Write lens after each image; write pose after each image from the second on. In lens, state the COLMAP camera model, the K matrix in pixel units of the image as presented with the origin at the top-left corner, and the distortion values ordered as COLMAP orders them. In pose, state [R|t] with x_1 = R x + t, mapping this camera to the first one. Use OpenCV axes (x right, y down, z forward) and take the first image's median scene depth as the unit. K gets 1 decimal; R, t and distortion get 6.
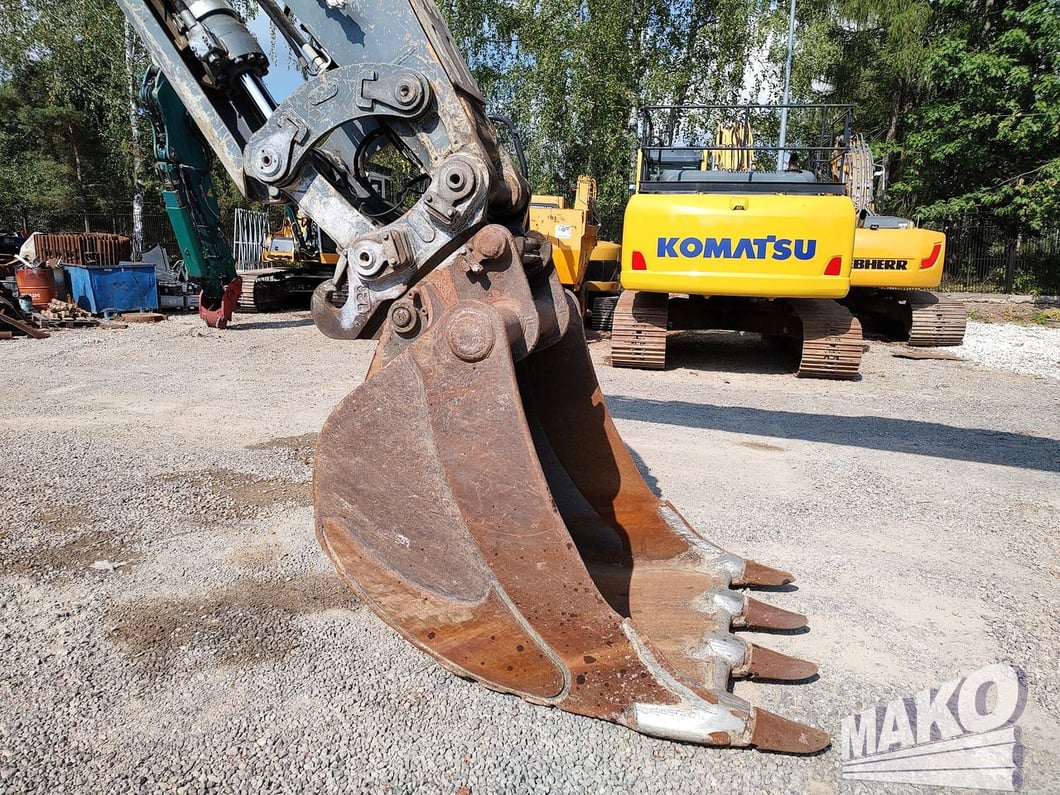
lens RADIAL K [[749.7, 0, 531.4], [0, 749.7, 391.3], [0, 0, 1]] dist [0.032319, -0.031297]
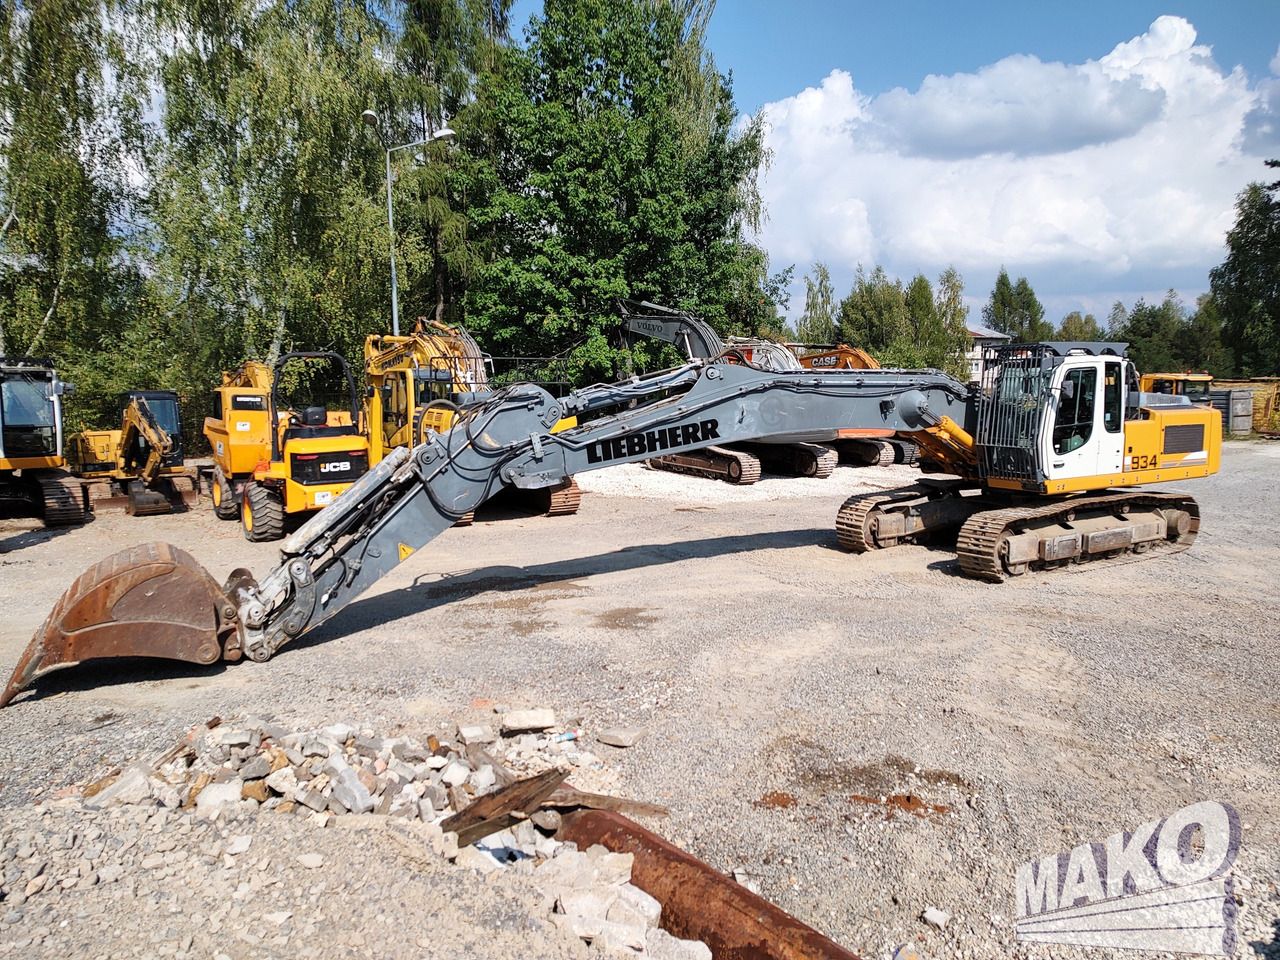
lens RADIAL K [[930.4, 0, 629.0], [0, 930.4, 453.3], [0, 0, 1]] dist [0.054069, -0.000537]
pose [[0.694203, -0.092837, 0.713767, -0.641797], [0.154253, 0.987796, -0.021547, -0.057477], [-0.703056, 0.125059, 0.700052, -0.360830]]
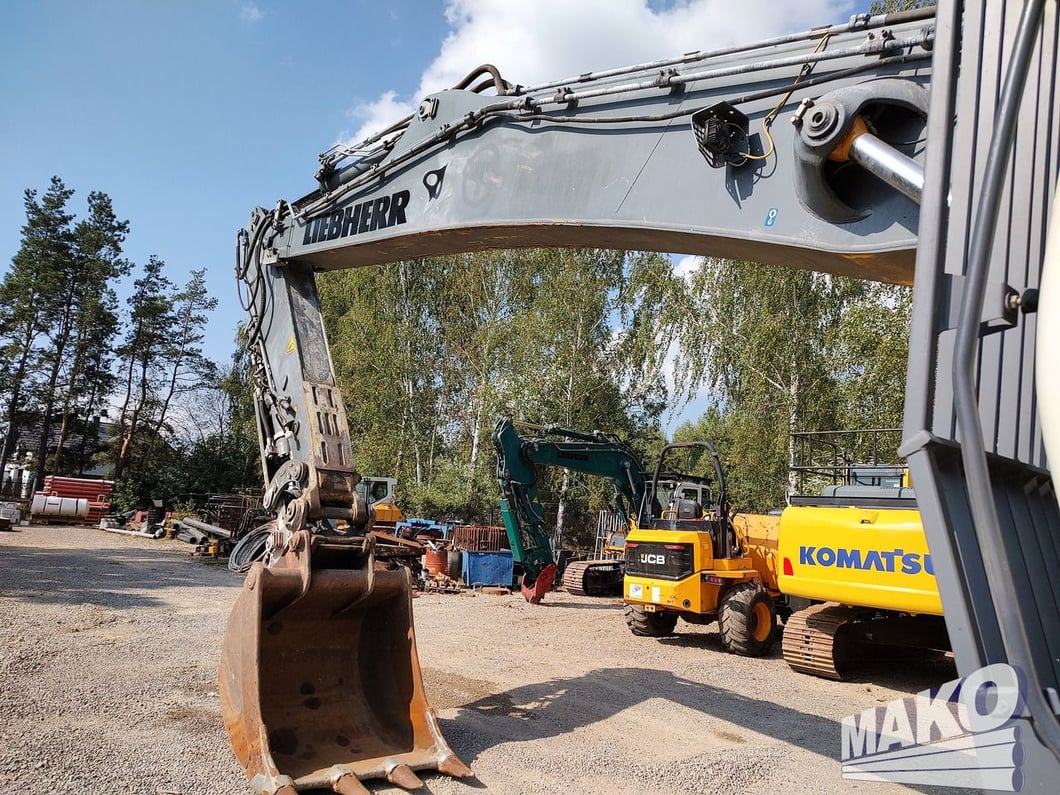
lens RADIAL K [[749.7, 0, 531.4], [0, 749.7, 391.3], [0, 0, 1]] dist [0.032319, -0.031297]
pose [[0.812147, -0.075823, -0.578505, 0.331059], [-0.150757, 0.930578, -0.333612, 0.006802], [0.563639, 0.358155, 0.744336, -0.077068]]
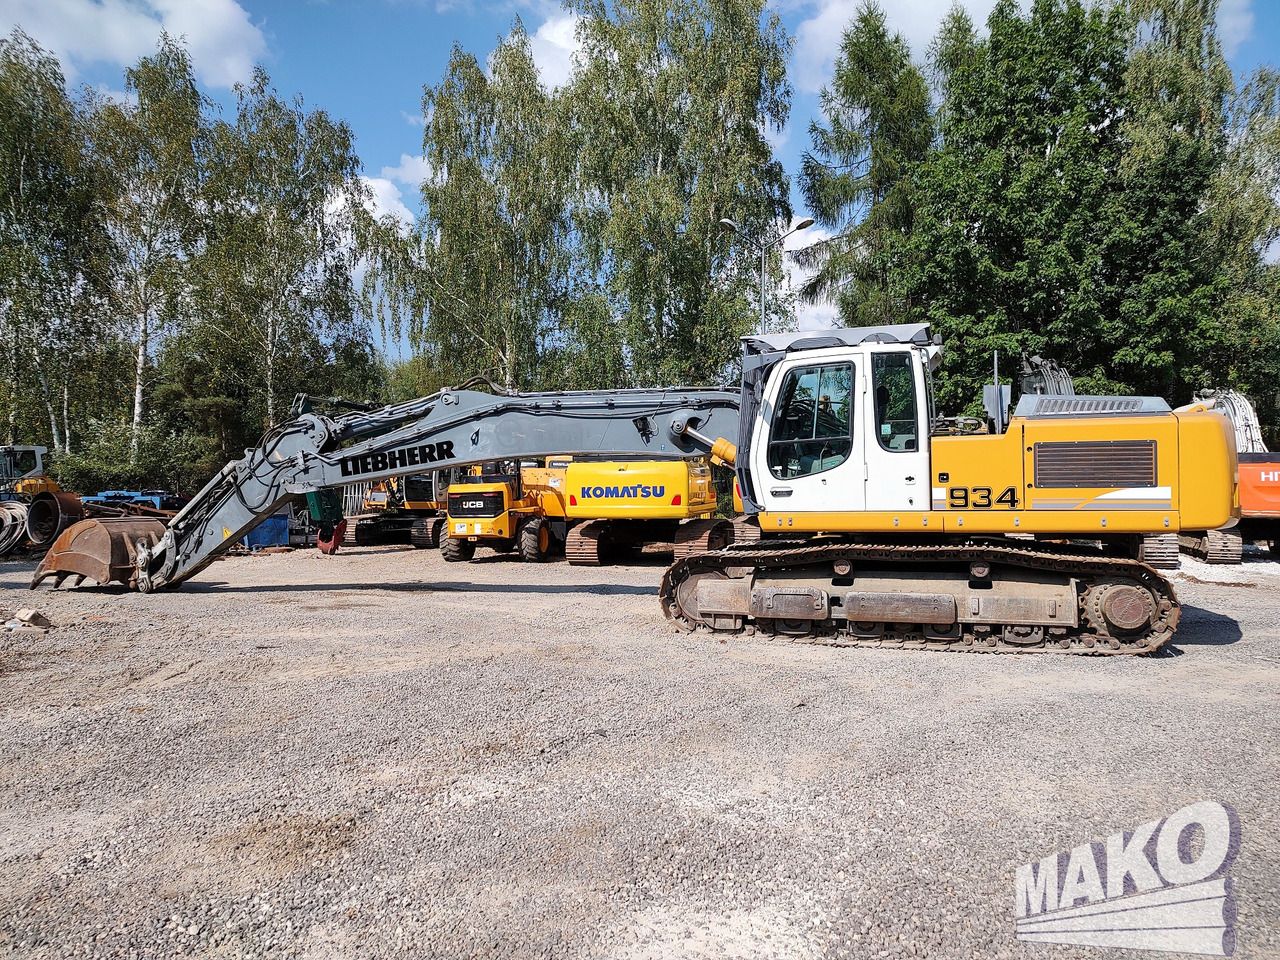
lens RADIAL K [[905.2, 0, 641.7], [0, 905.2, 472.5], [0, 0, 1]] dist [0.032319, -0.031297]
pose [[0.998012, -0.033628, -0.053309, 0.277782], [0.022079, 0.978713, -0.204043, 0.127938], [0.059035, 0.202460, 0.977509, -0.693451]]
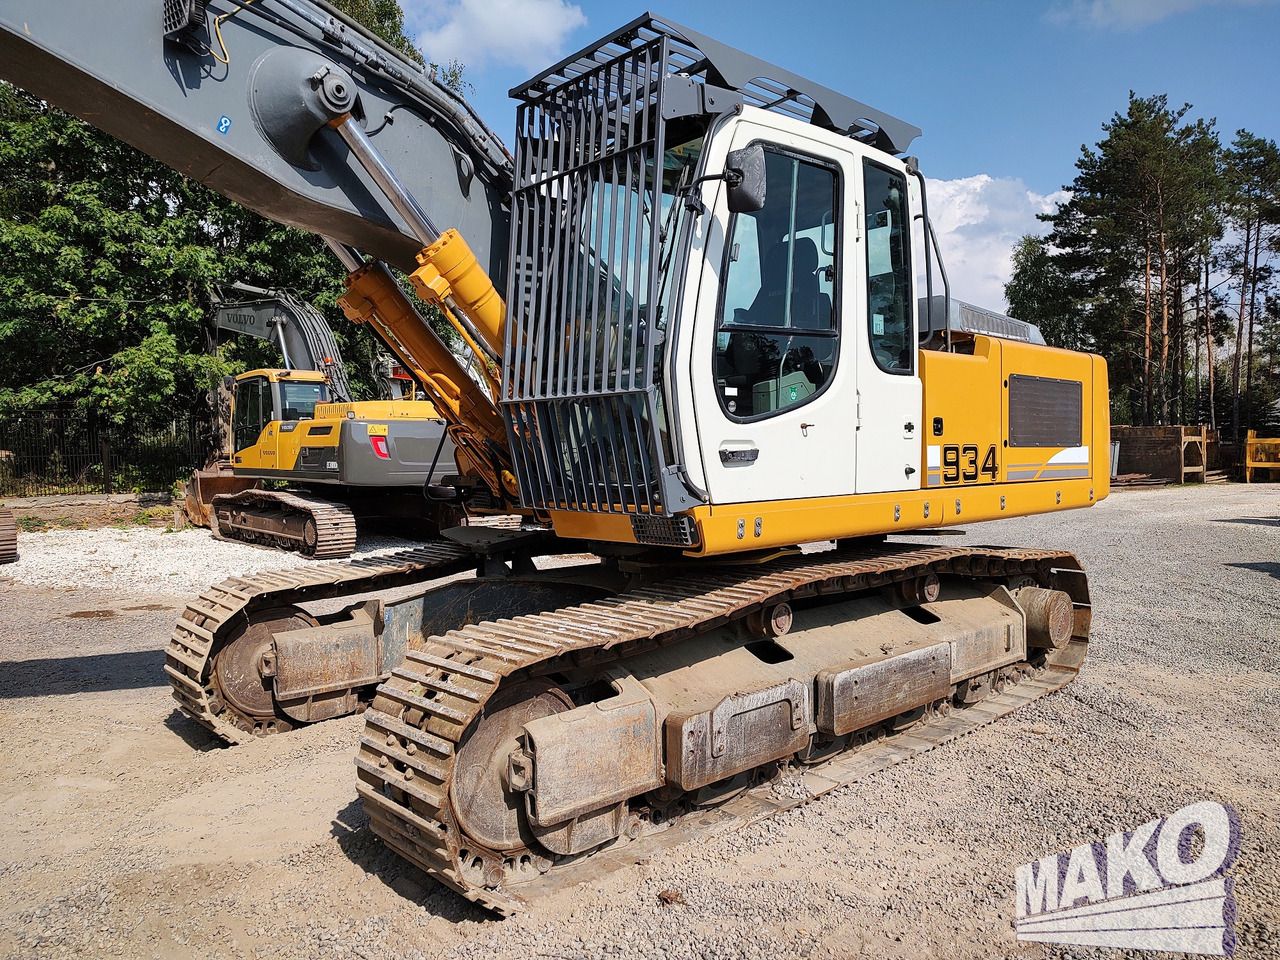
lens RADIAL K [[905.2, 0, 641.7], [0, 905.2, 472.5], [0, 0, 1]] dist [0.032319, -0.031297]
pose [[0.540405, -0.048389, 0.840012, 0.099223], [0.173478, 0.983303, -0.054961, 0.017672], [-0.823327, 0.175425, 0.539777, -0.121515]]
